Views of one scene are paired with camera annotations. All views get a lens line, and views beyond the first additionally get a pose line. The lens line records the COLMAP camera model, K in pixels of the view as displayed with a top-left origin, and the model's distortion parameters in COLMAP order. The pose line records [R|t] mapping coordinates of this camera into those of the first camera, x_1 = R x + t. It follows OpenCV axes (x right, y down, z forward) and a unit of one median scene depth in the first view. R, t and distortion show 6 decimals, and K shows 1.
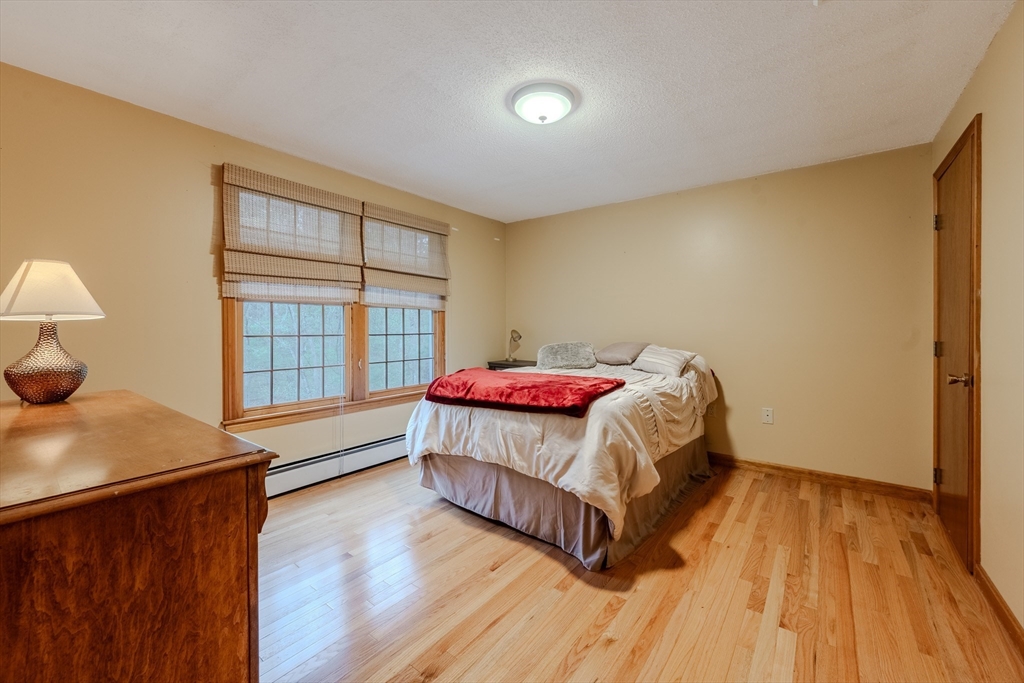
lens RADIAL K [[414.2, 0, 510.1], [0, 414.2, 334.1], [0, 0, 1]] dist [-0.001528, -0.000069]
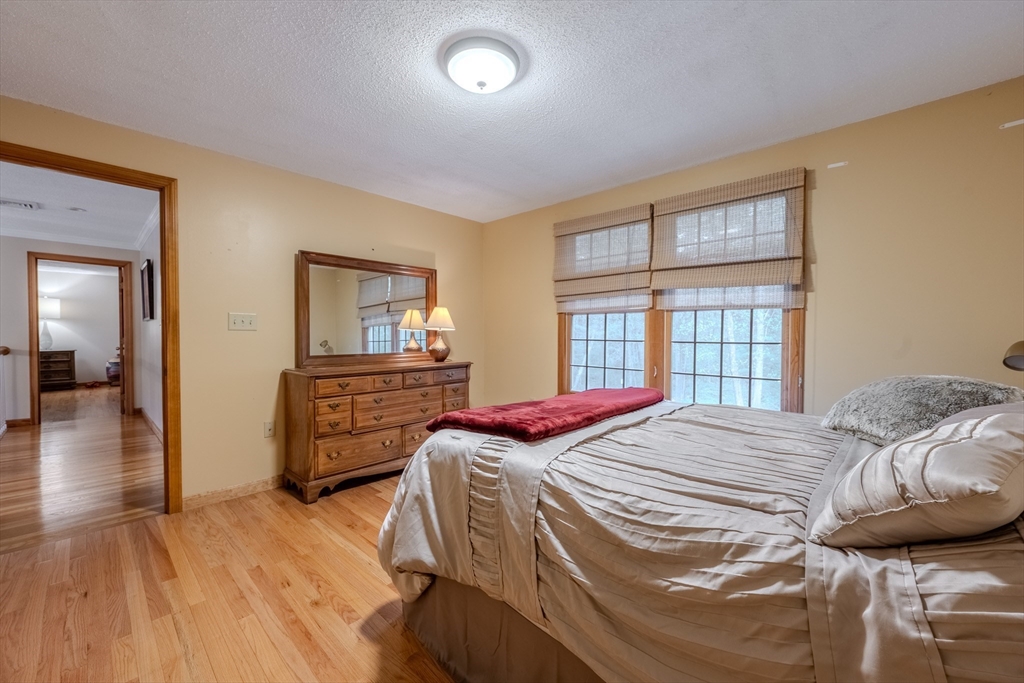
lens RADIAL K [[404.8, 0, 513.0], [0, 404.8, 340.7], [0, 0, 1]] dist [0.000178, -0.000033]
pose [[-0.100179, 0.014514, -0.994864, 0.675087], [-0.021930, 0.999618, 0.016792, -0.008987], [0.994728, 0.023500, -0.099823, 0.857271]]
